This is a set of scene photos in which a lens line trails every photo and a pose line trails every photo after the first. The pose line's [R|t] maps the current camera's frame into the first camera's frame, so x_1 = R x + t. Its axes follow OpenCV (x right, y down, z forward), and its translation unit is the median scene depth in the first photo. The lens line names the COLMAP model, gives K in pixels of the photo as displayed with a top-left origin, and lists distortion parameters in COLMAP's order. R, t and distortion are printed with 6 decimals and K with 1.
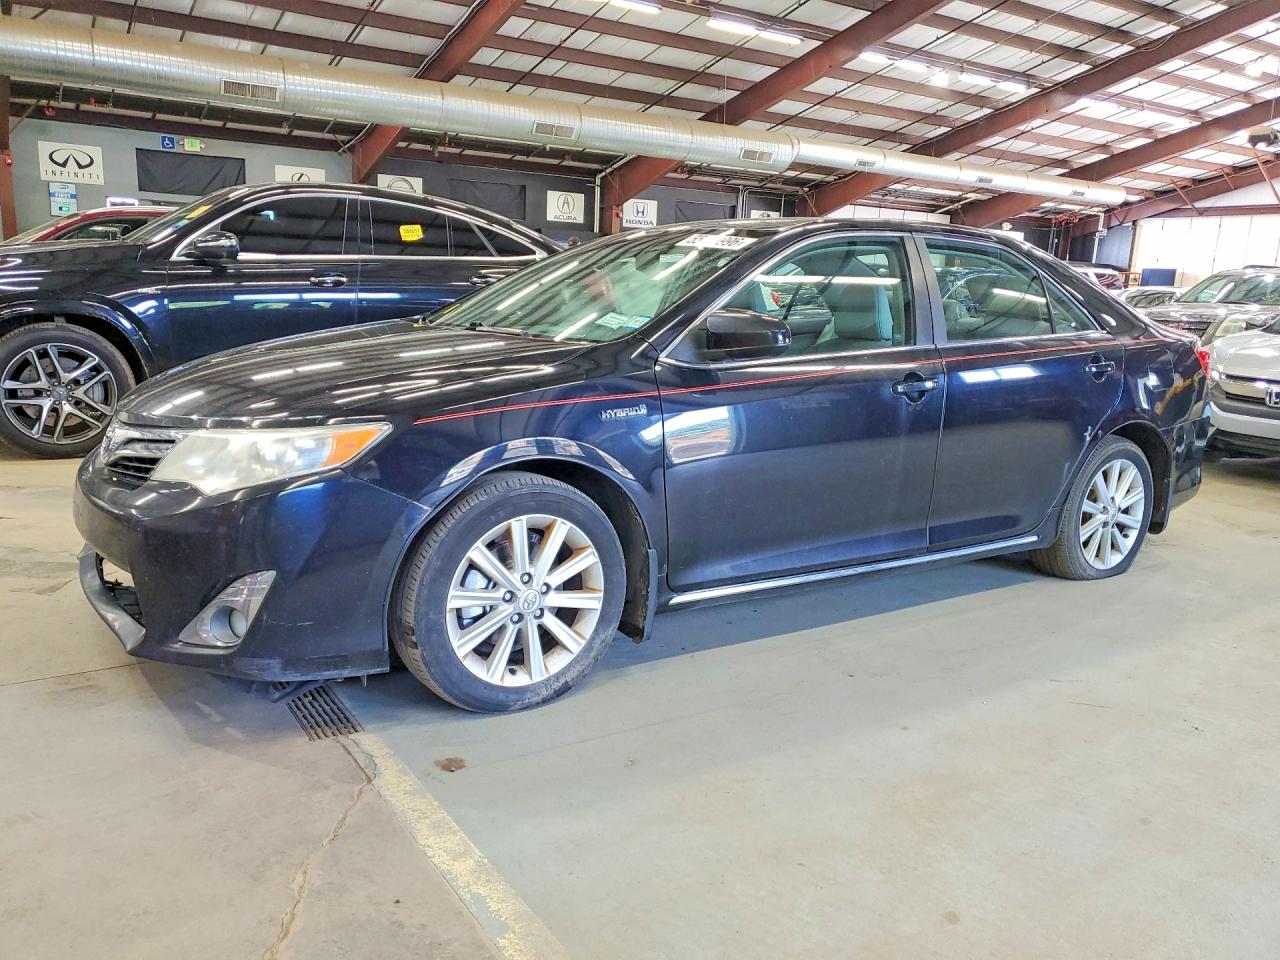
lens RADIAL K [[988.9, 0, 640.0], [0, 988.9, 480.0], [0, 0, 1]] dist [0.009748, 0.003269]
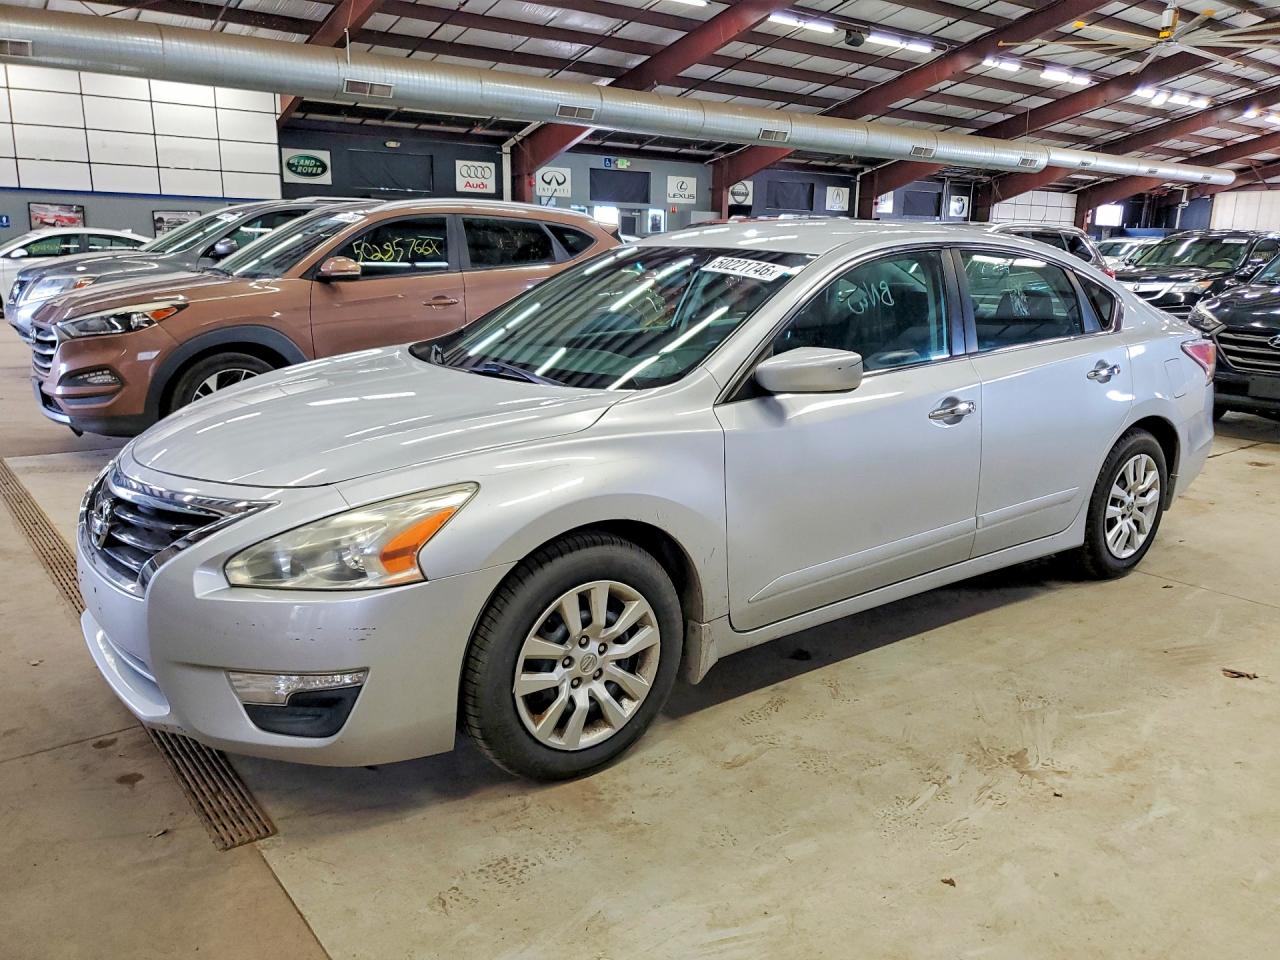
lens RADIAL K [[1007.6, 0, 640.0], [0, 1007.6, 480.0], [0, 0, 1]] dist [-0.004375, 0.032721]
pose [[0.994149, -0.052655, 0.094318, -0.422999], [0.050012, 0.998293, 0.030167, 0.033331], [-0.095746, -0.025274, 0.995085, -0.260792]]
